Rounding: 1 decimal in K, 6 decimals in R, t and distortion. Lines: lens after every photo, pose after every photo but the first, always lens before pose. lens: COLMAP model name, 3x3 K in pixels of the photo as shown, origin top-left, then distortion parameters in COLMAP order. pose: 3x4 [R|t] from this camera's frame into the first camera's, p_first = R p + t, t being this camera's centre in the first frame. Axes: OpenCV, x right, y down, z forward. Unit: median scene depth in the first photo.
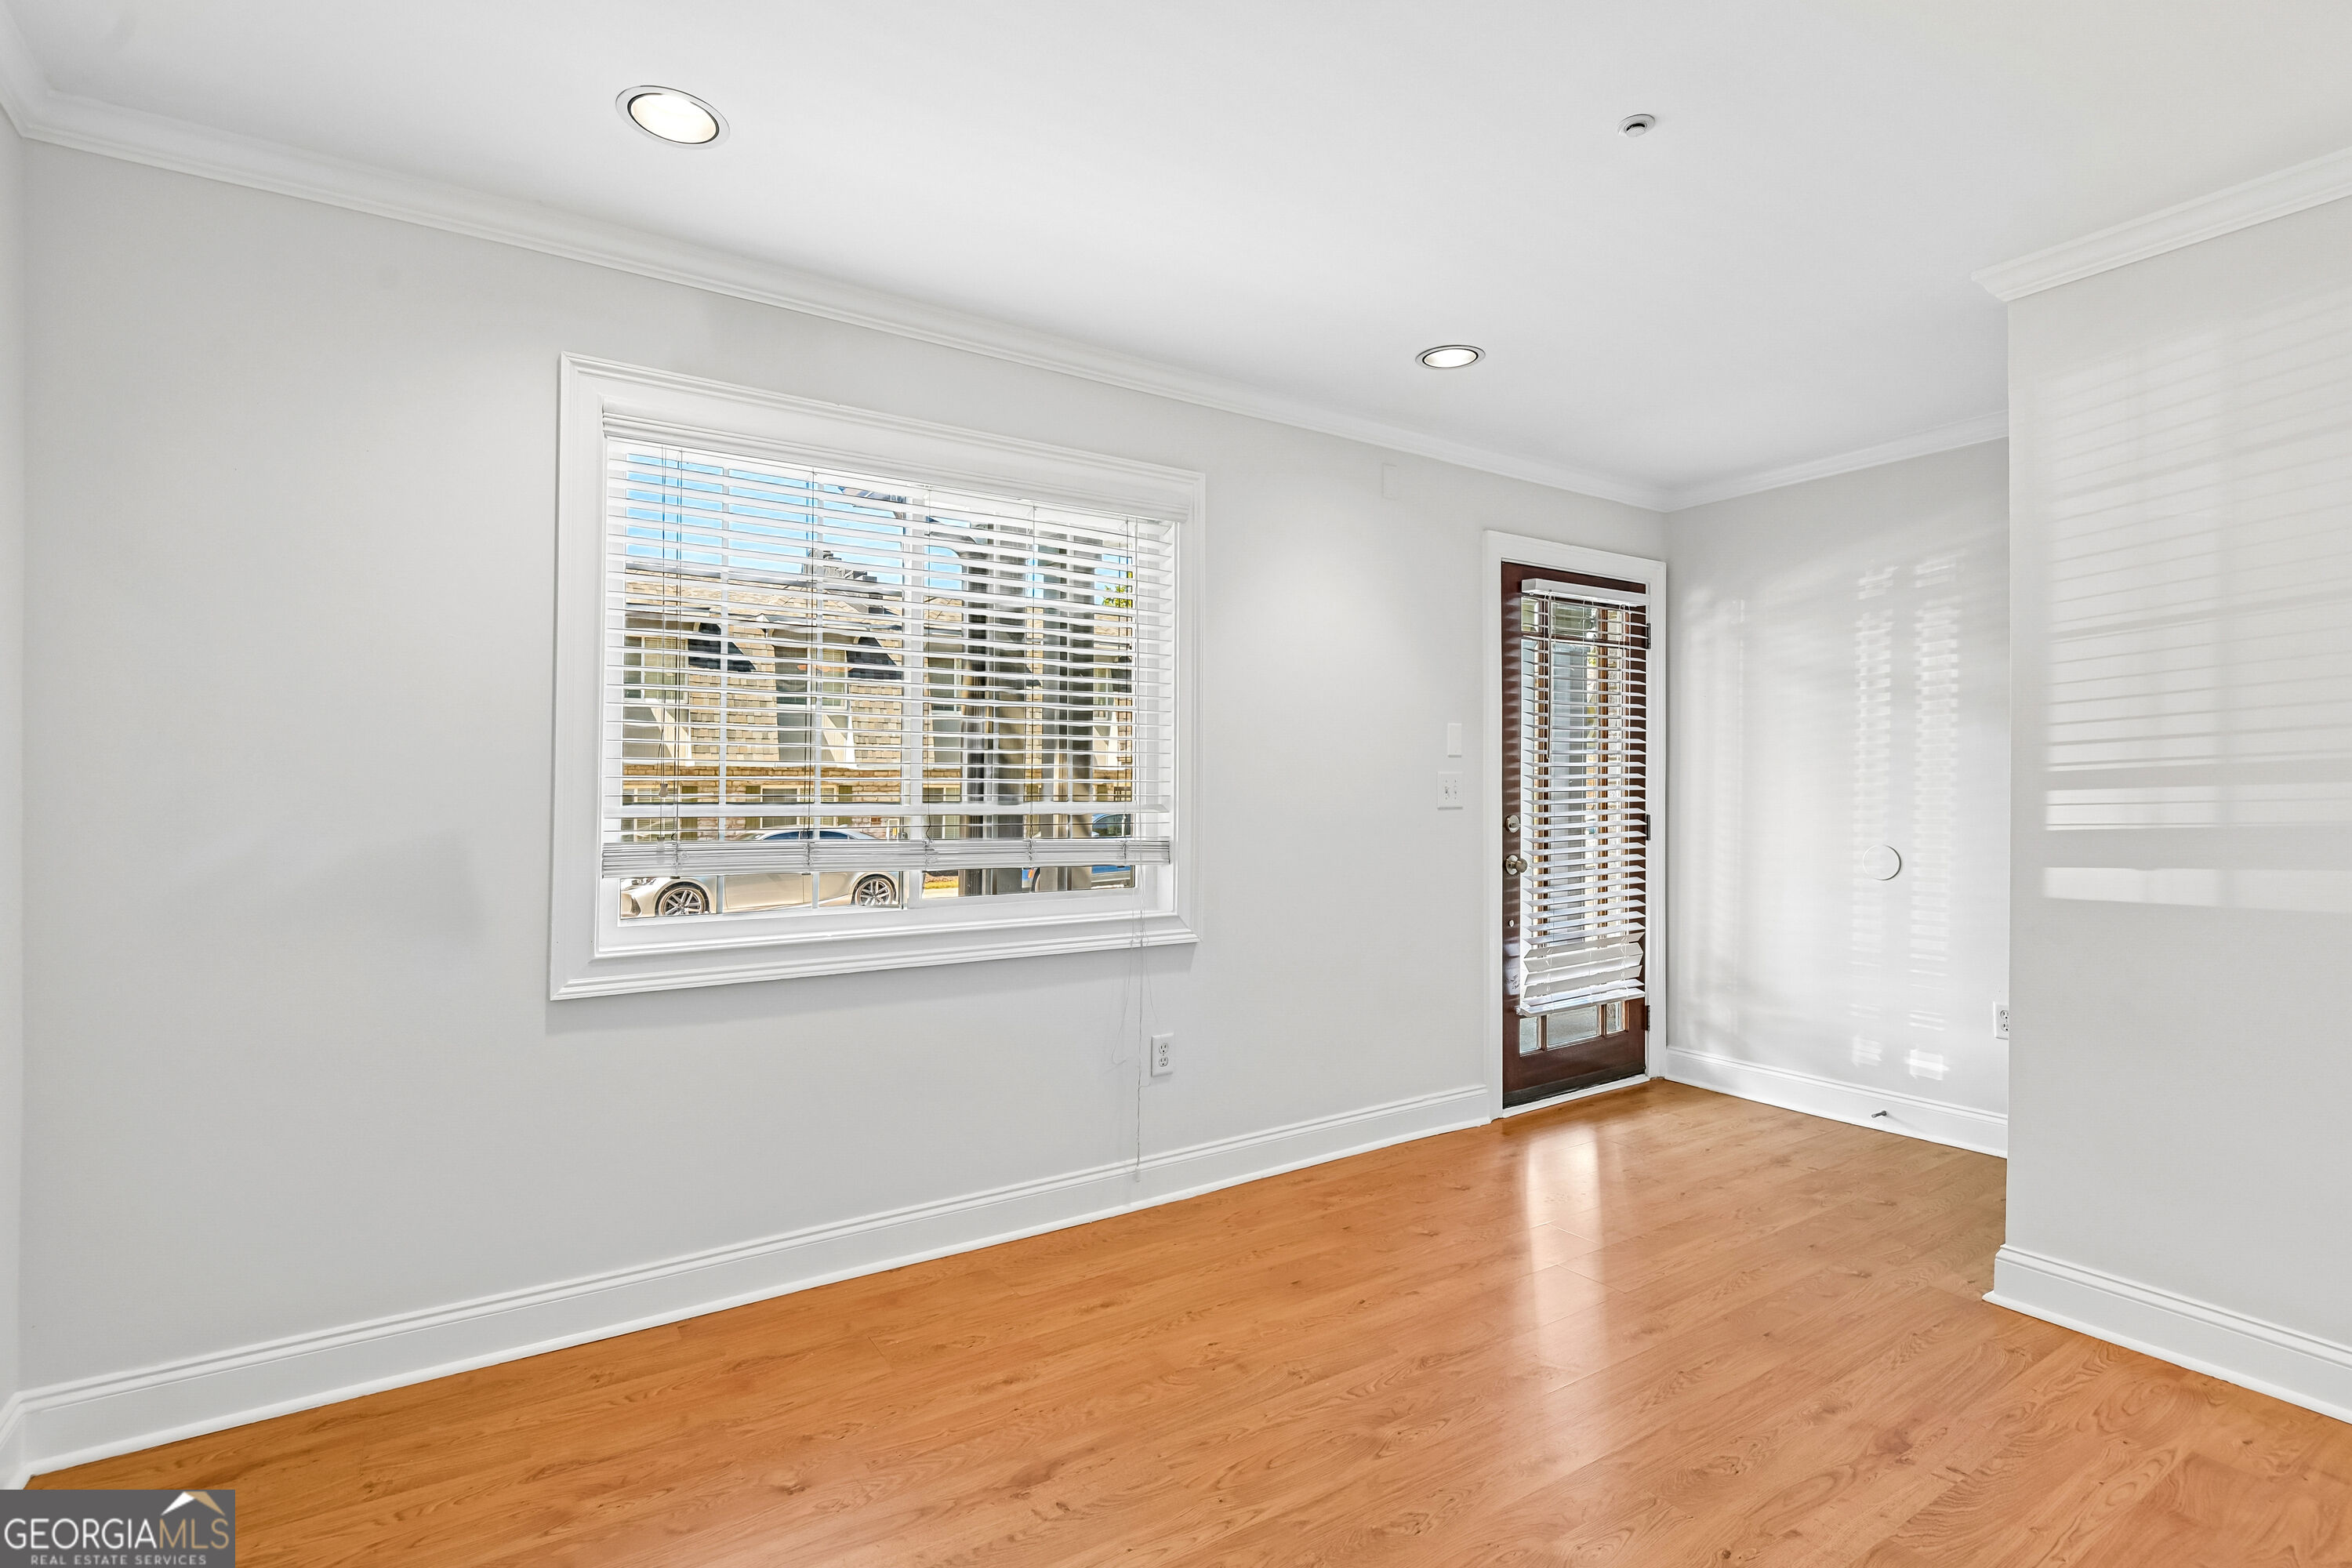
lens RADIAL K [[1143.3, 0, 1178.2], [0, 1143.3, 775.6], [0, 0, 1]] dist [-0.000114, 0.017458]
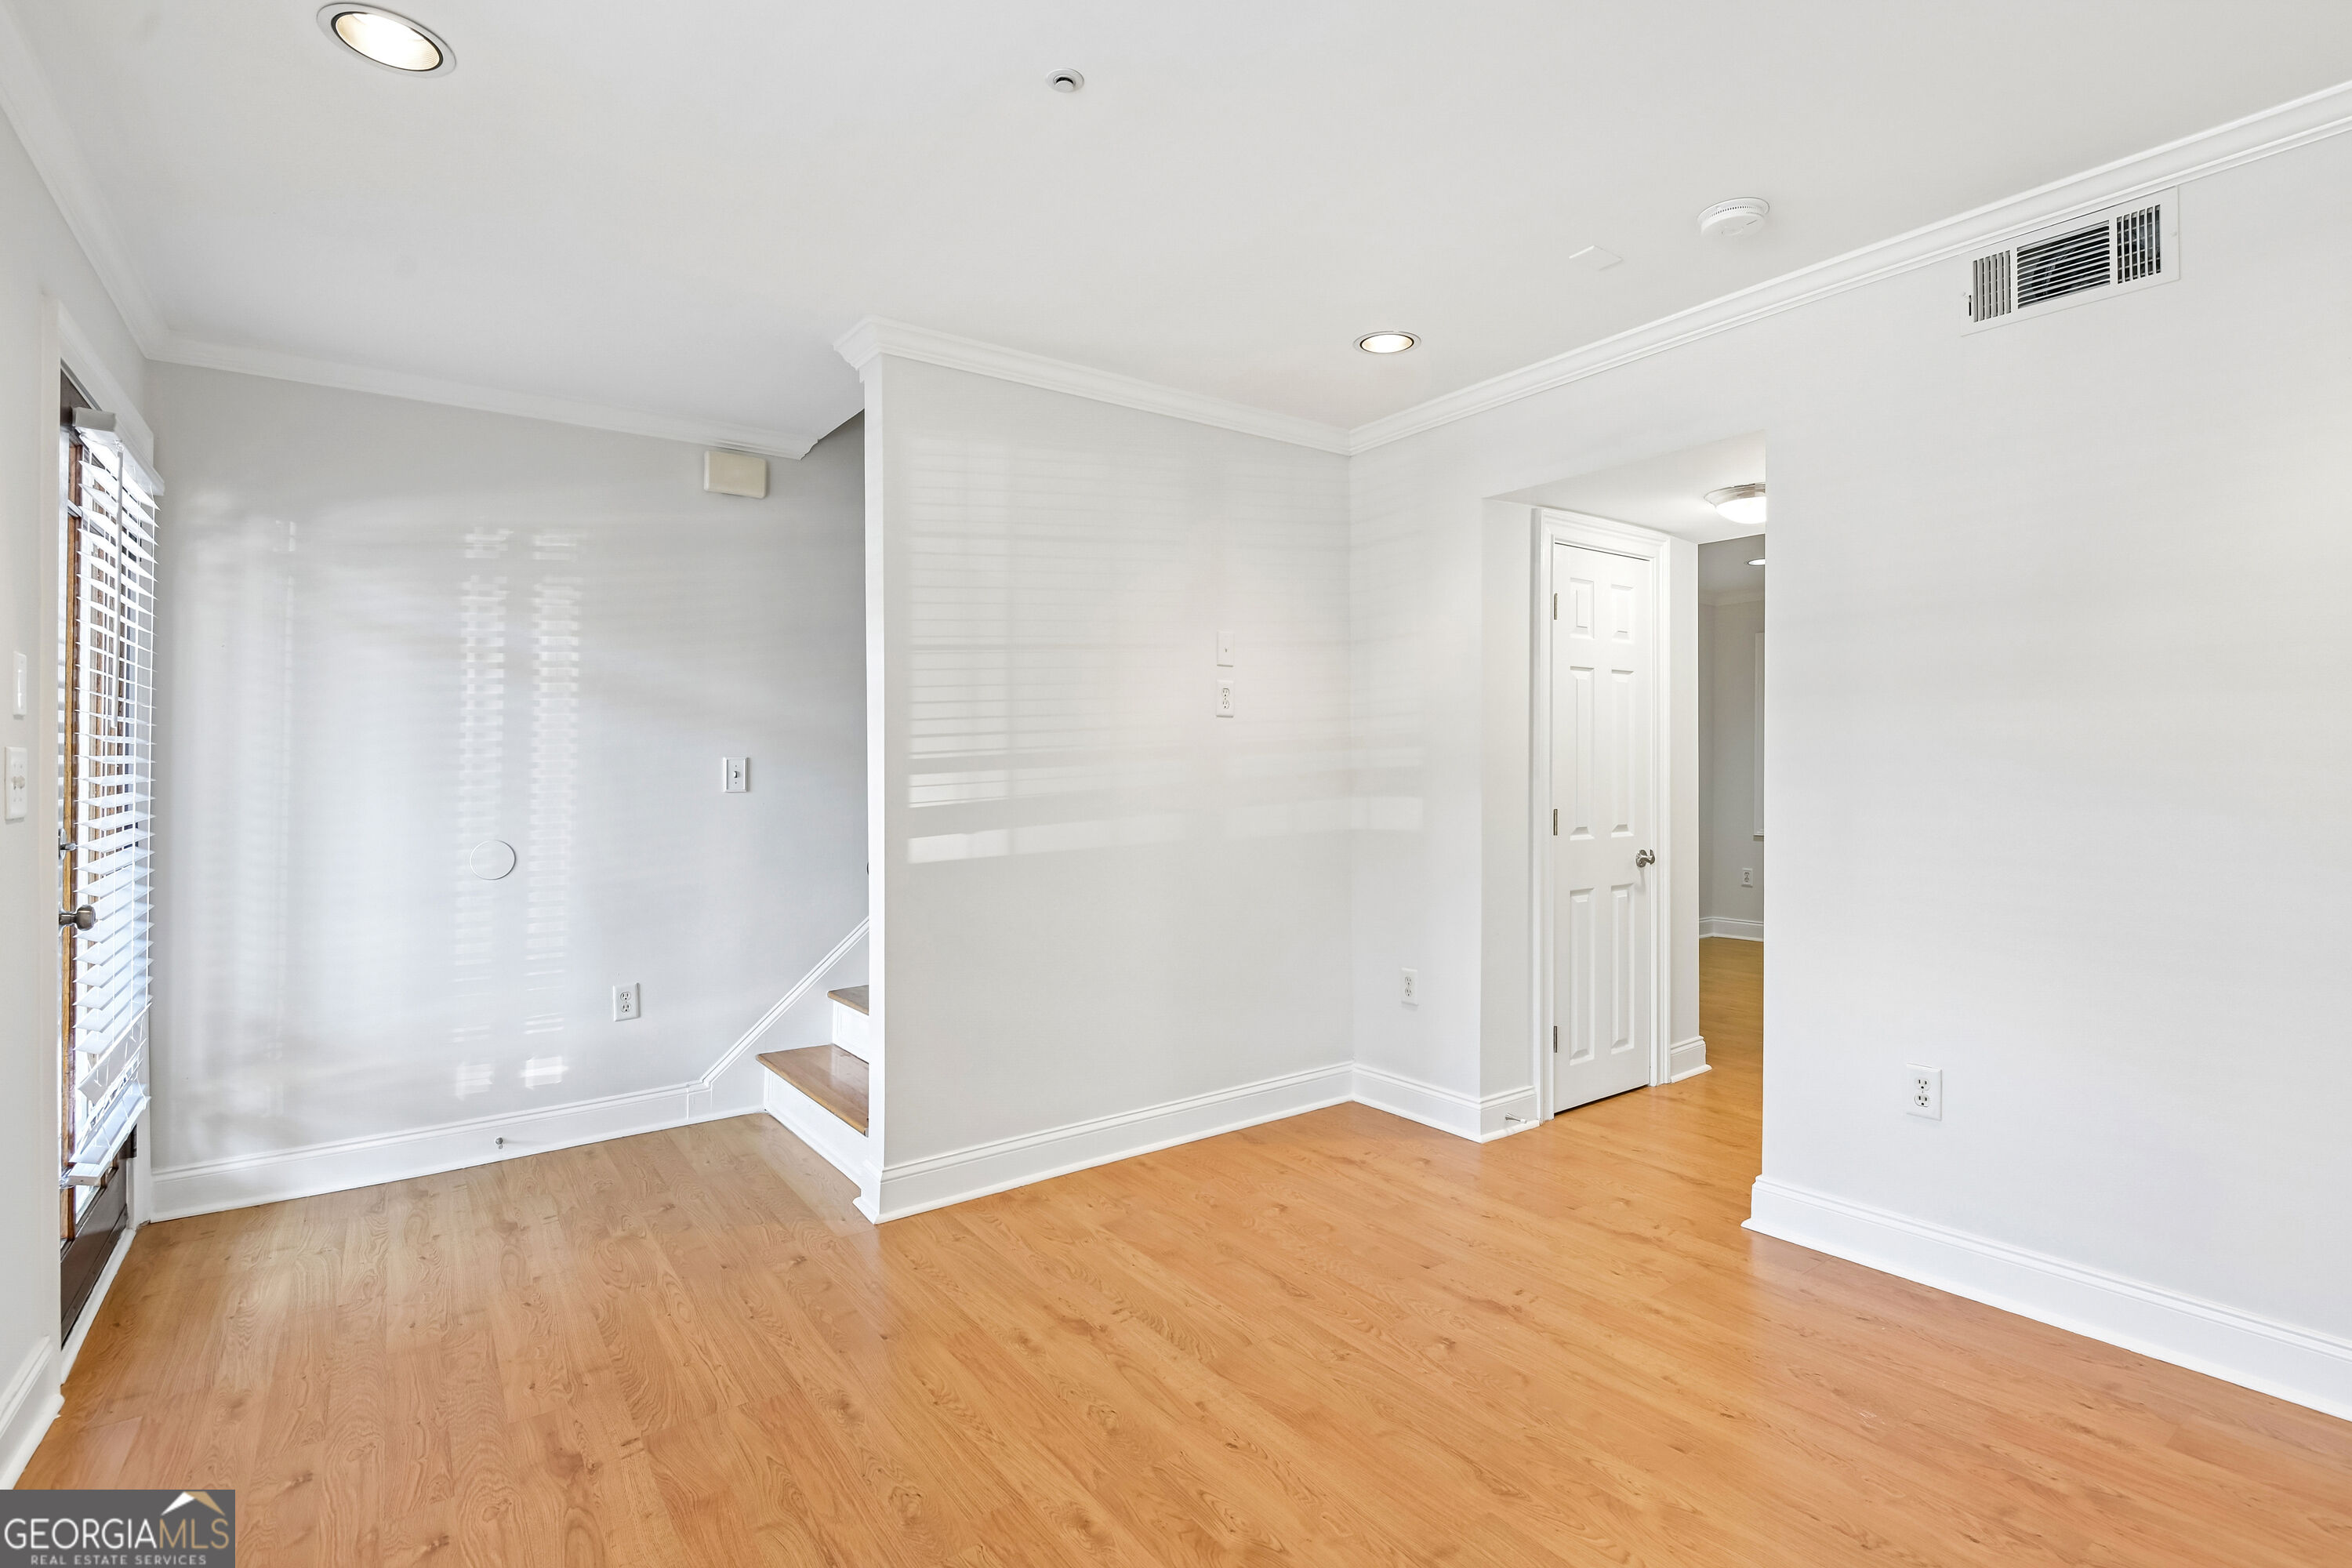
lens RADIAL K [[1114.5, 0, 1225.7], [0, 1114.5, 763.2], [0, 0, 1]] dist [0.001389, -0.009195]
pose [[-0.063521, 0.007565, 0.997952, -0.289970], [-0.002585, 0.999967, -0.007745, 0.006435], [-0.997977, -0.003072, -0.063500, 0.503808]]
